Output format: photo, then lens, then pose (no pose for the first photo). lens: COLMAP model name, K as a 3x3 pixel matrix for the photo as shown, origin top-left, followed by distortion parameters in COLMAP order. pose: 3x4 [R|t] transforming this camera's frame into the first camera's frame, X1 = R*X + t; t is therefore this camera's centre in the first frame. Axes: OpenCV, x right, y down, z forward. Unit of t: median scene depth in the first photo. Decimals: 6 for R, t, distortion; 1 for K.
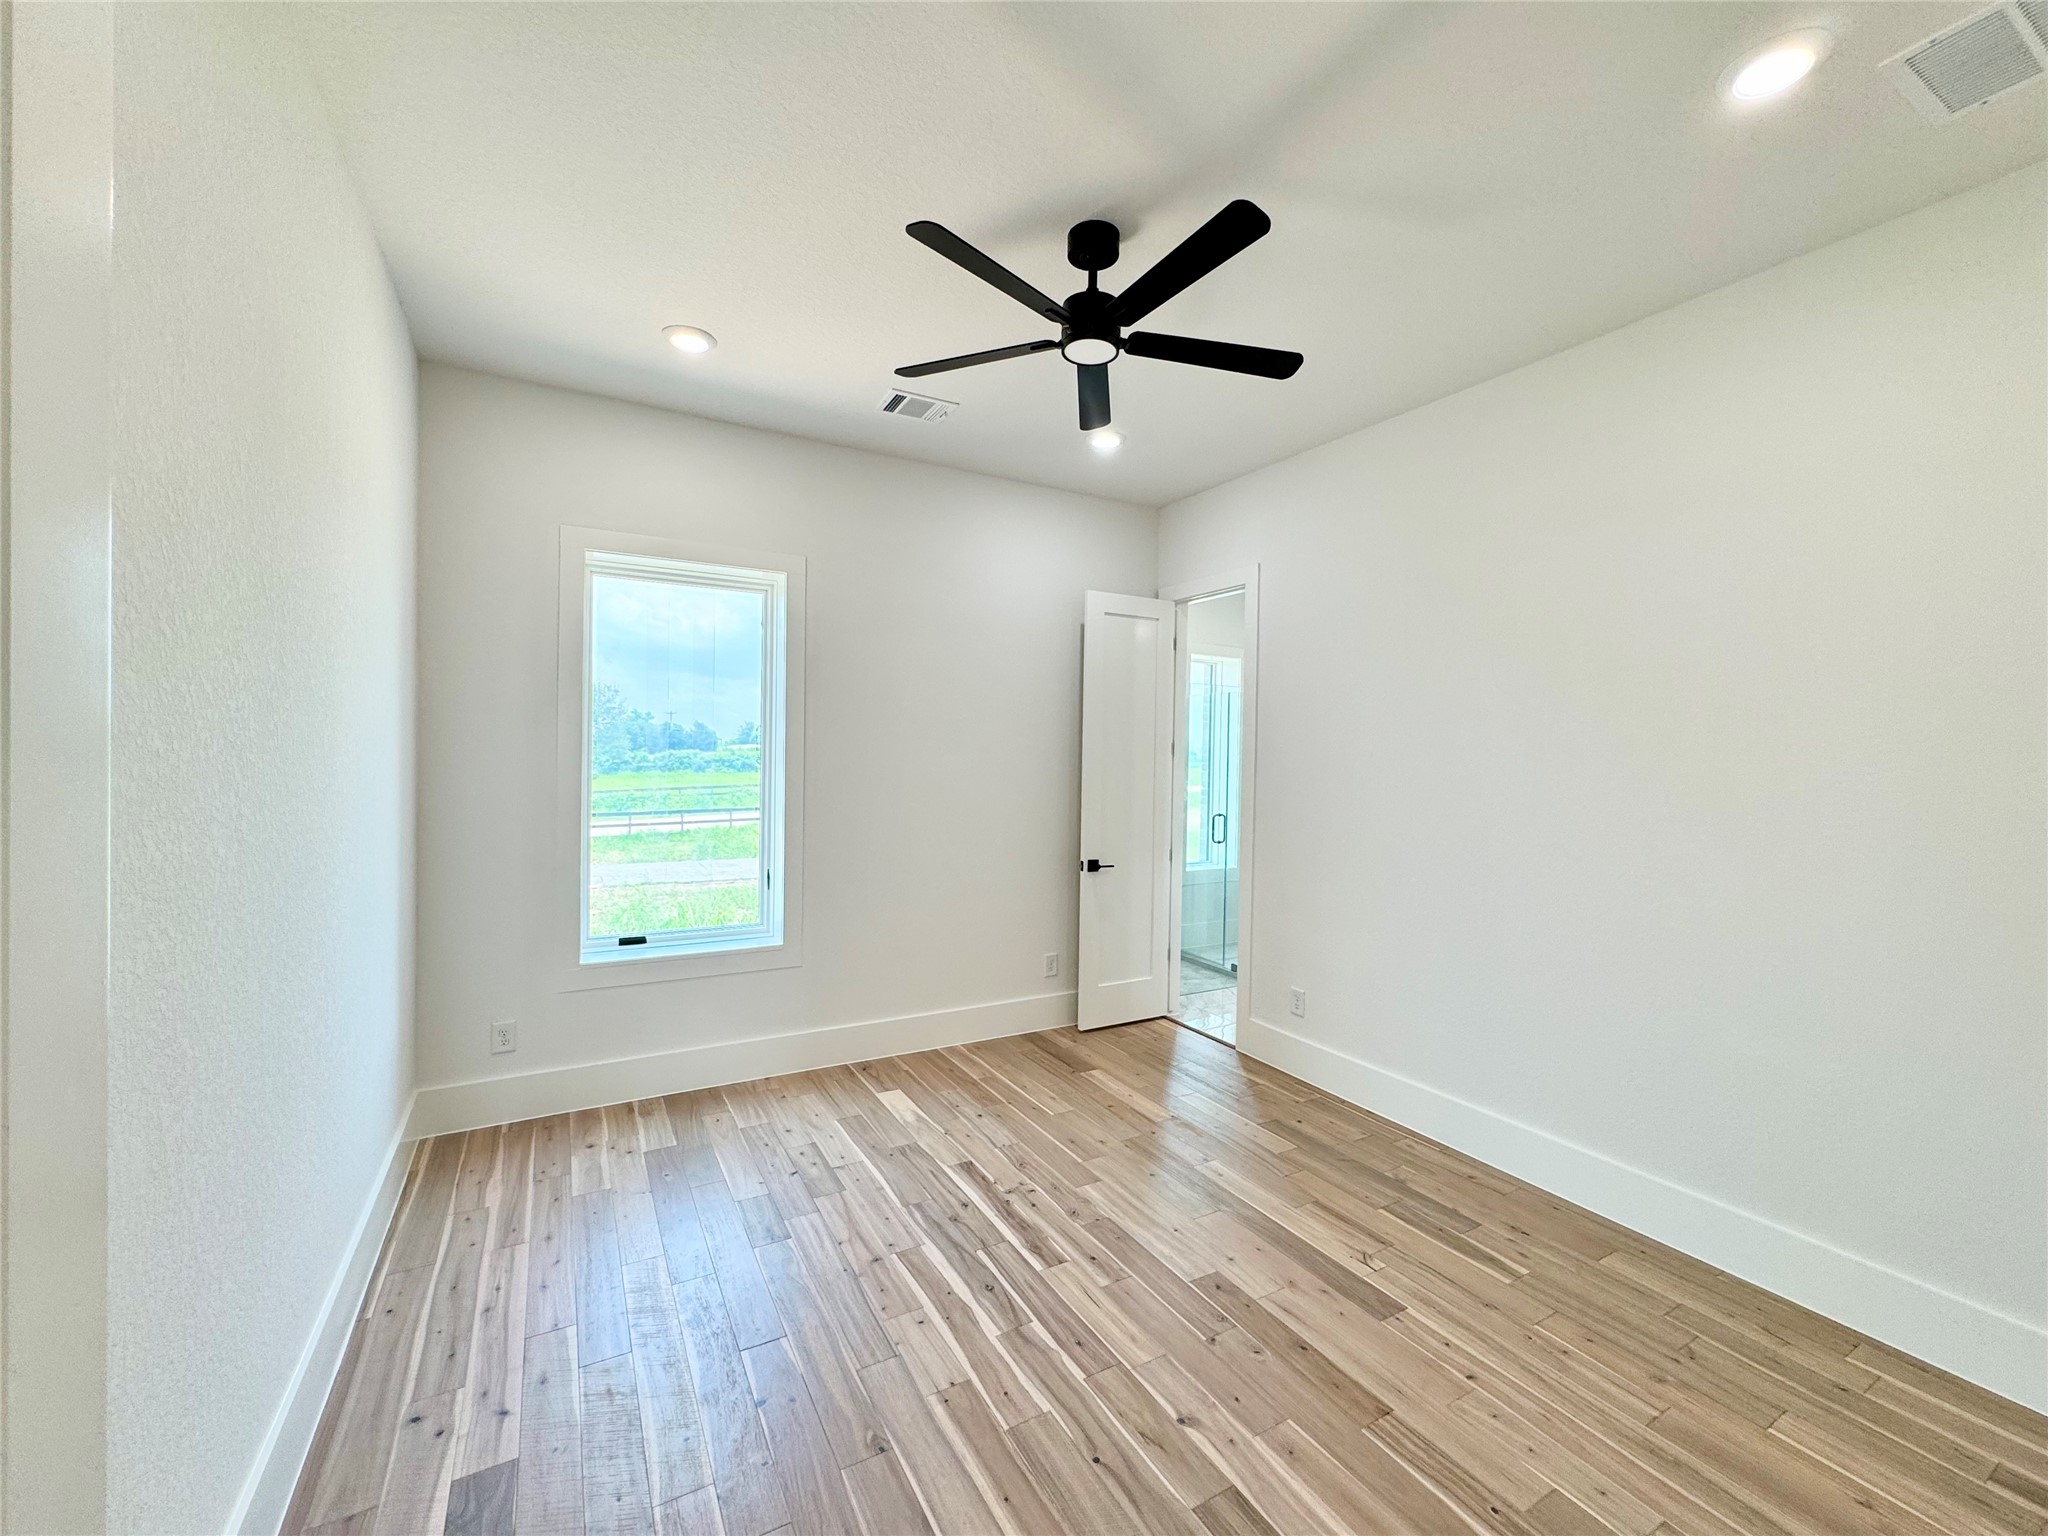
lens RADIAL K [[825.6, 0, 1021.2], [0, 825.6, 765.6], [0, 0, 1]] dist [0.004831, 0.000385]
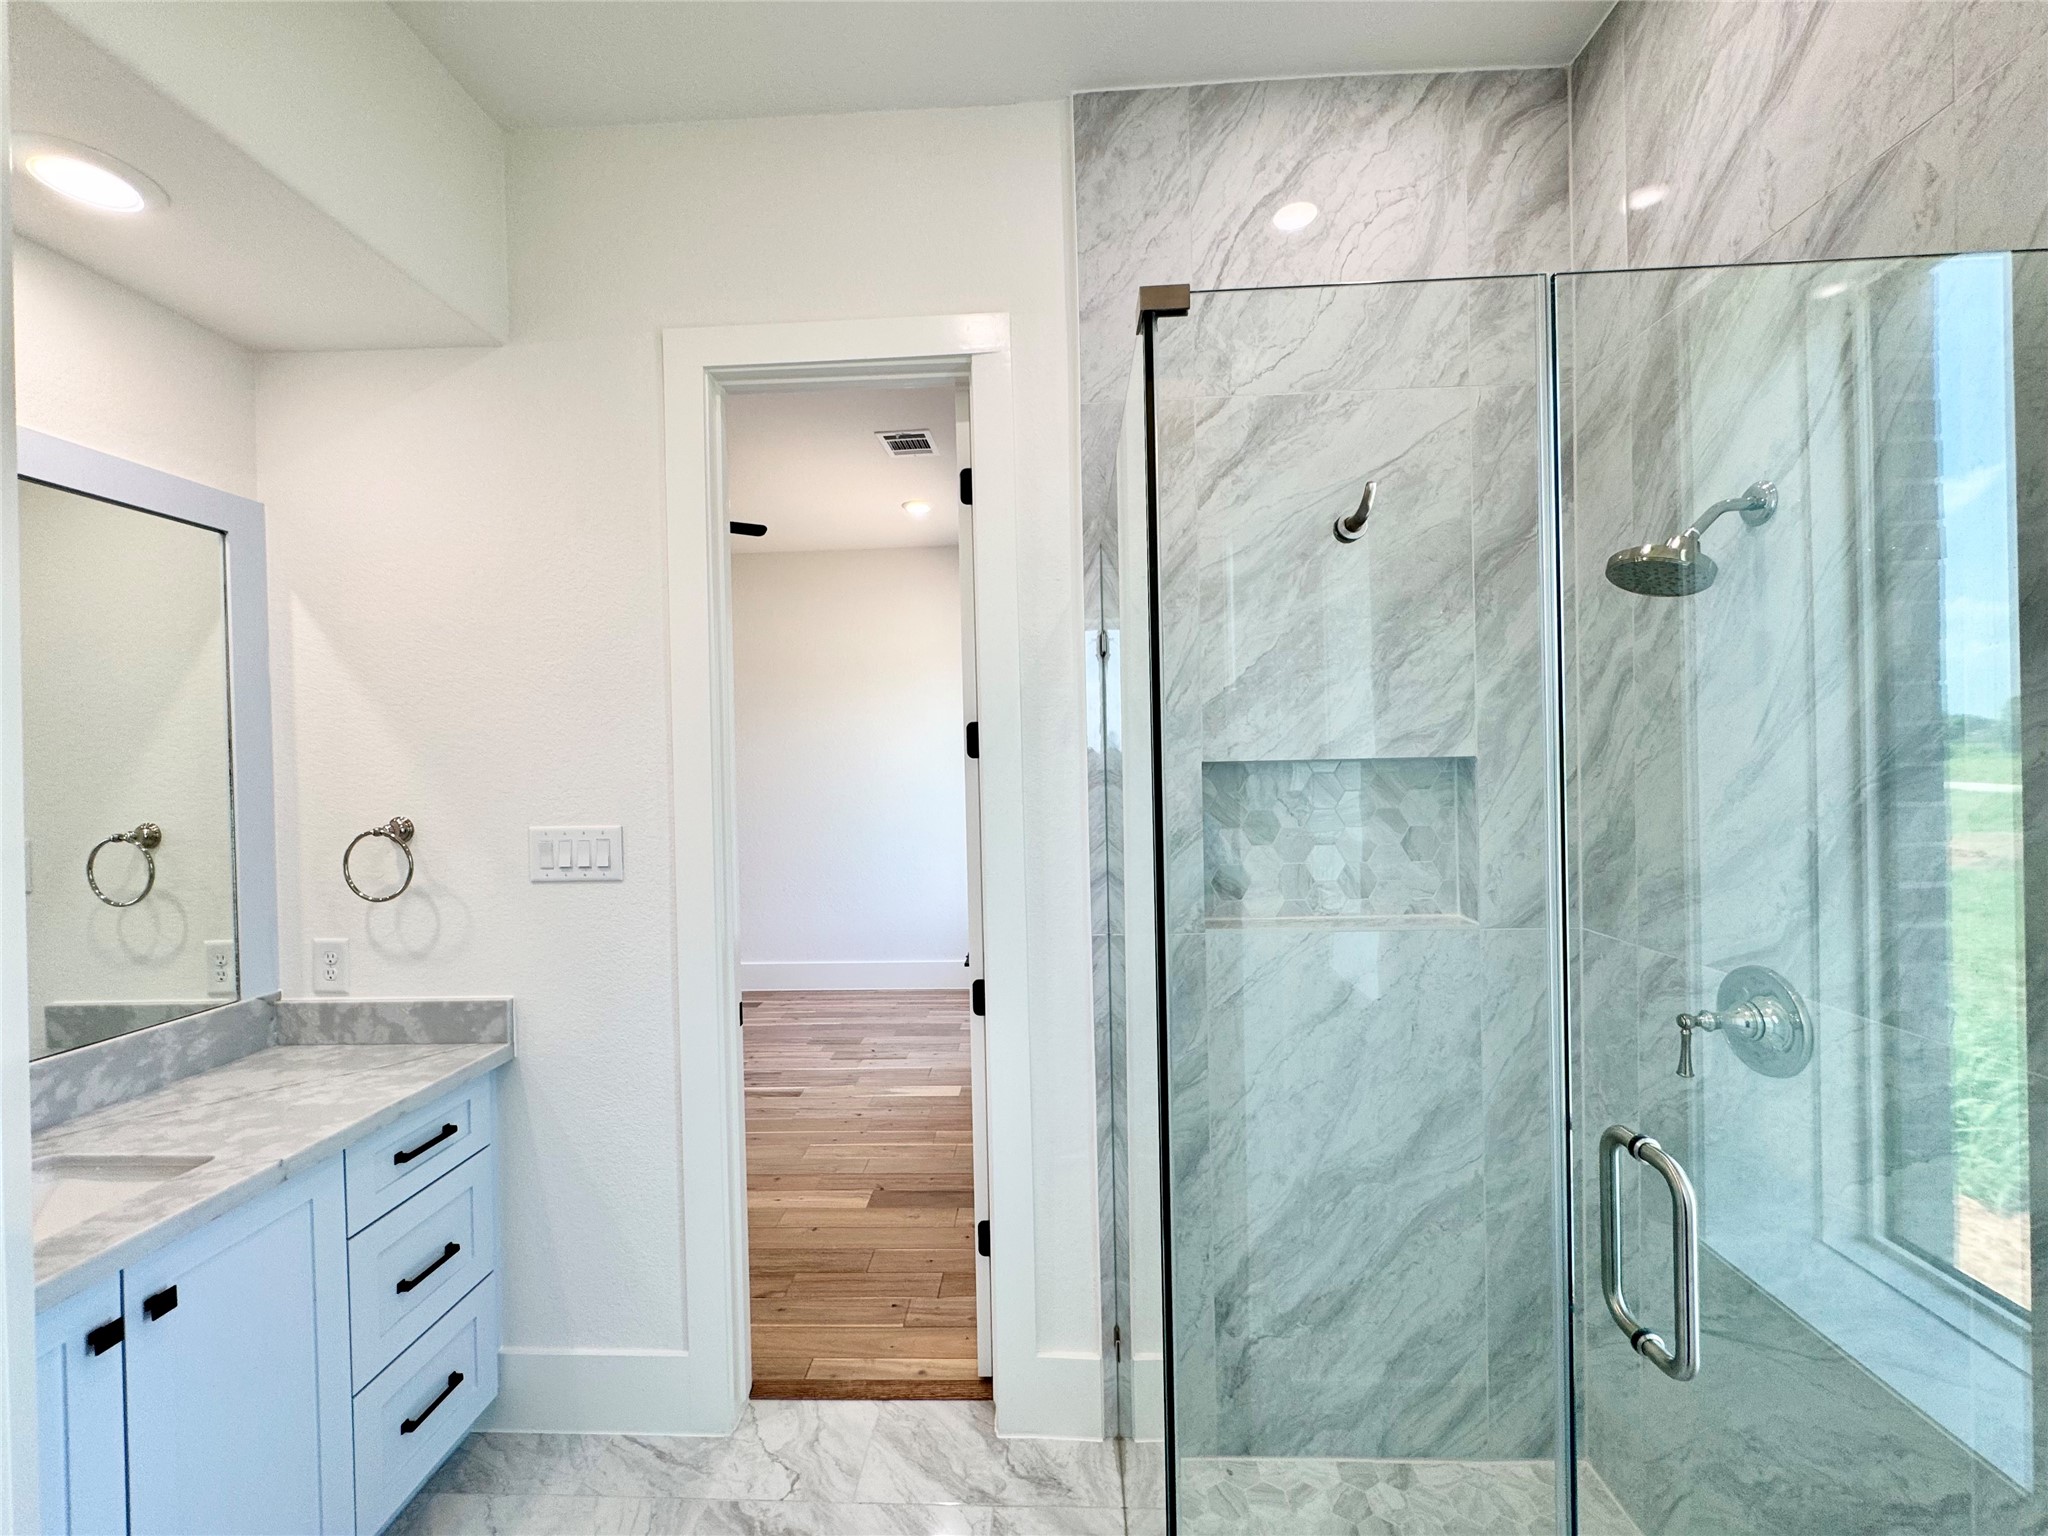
lens RADIAL K [[825.6, 0, 1023.1], [0, 825.6, 773.6], [0, 0, 1]] dist [0.004831, 0.000385]
pose [[-0.524898, -0.002609, -0.851161, 1.020415], [-0.003038, 0.999995, -0.001192, 0.004048], [0.851160, 0.001960, -0.524903, 2.442652]]
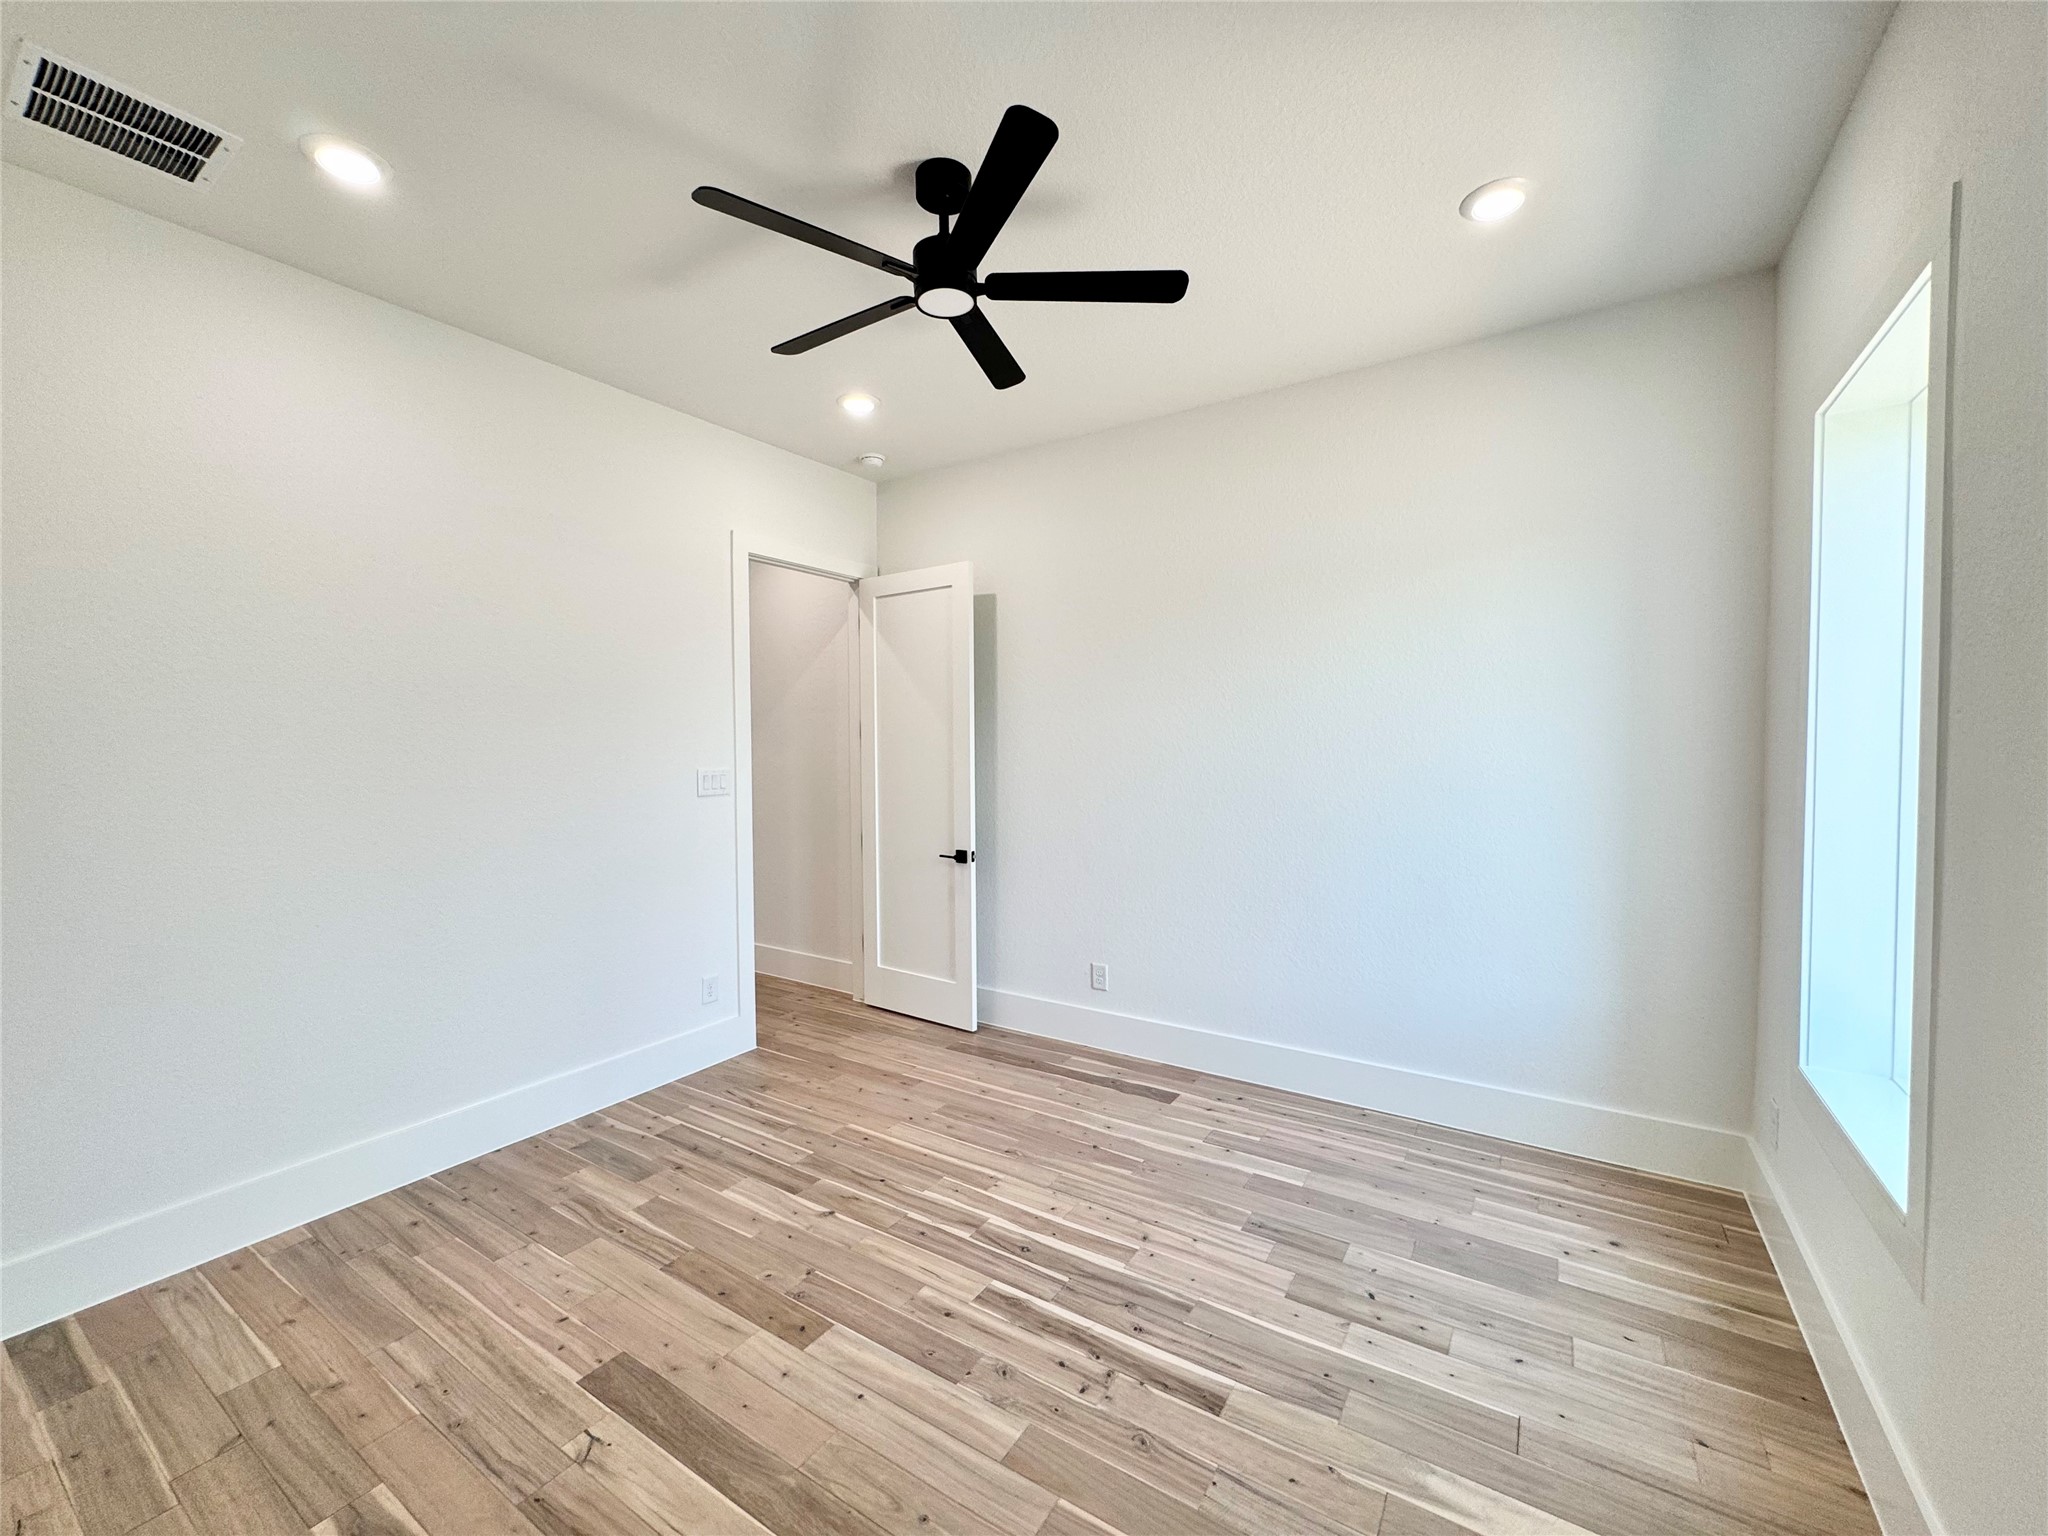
lens RADIAL K [[825.6, 0, 1020.7], [0, 825.6, 772.3], [0, 0, 1]] dist [0.004831, 0.000385]
pose [[-0.887156, 0.005914, -0.461431, 0.429434], [-0.013321, 0.999173, 0.038417, -0.006590], [0.461277, 0.040229, -0.886344, 1.837394]]
